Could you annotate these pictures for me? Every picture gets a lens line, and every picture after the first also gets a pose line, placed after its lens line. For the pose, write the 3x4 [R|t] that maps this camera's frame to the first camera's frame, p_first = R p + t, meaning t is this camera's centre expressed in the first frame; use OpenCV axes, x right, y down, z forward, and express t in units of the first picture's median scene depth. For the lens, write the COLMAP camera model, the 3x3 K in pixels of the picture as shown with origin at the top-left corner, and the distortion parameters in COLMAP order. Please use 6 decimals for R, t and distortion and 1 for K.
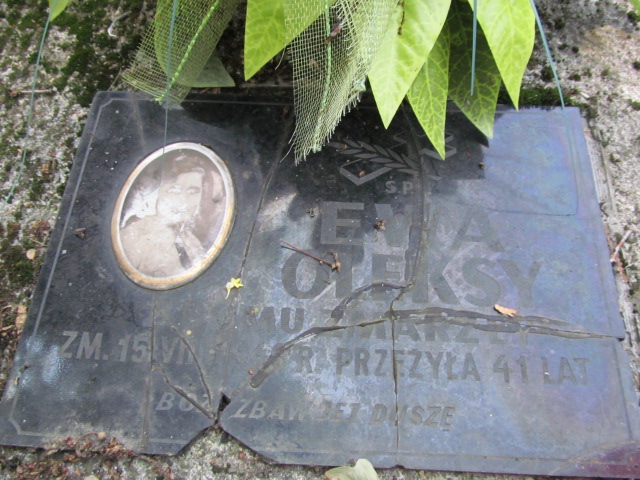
lens RADIAL K [[534.8, 0, 320.0], [0, 534.8, 240.0], [0, 0, 1]] dist [-0.048656, 0.016938]
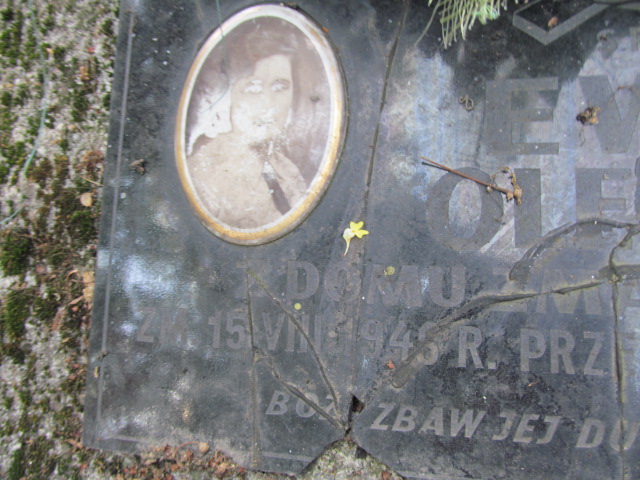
lens RADIAL K [[534.8, 0, 320.0], [0, 534.8, 240.0], [0, 0, 1]] dist [-0.048656, 0.016938]
pose [[0.967257, -0.040100, -0.250610, -0.035382], [0.120400, 0.941755, 0.314008, -0.121731], [0.223421, -0.333900, 0.915748, 0.370659]]
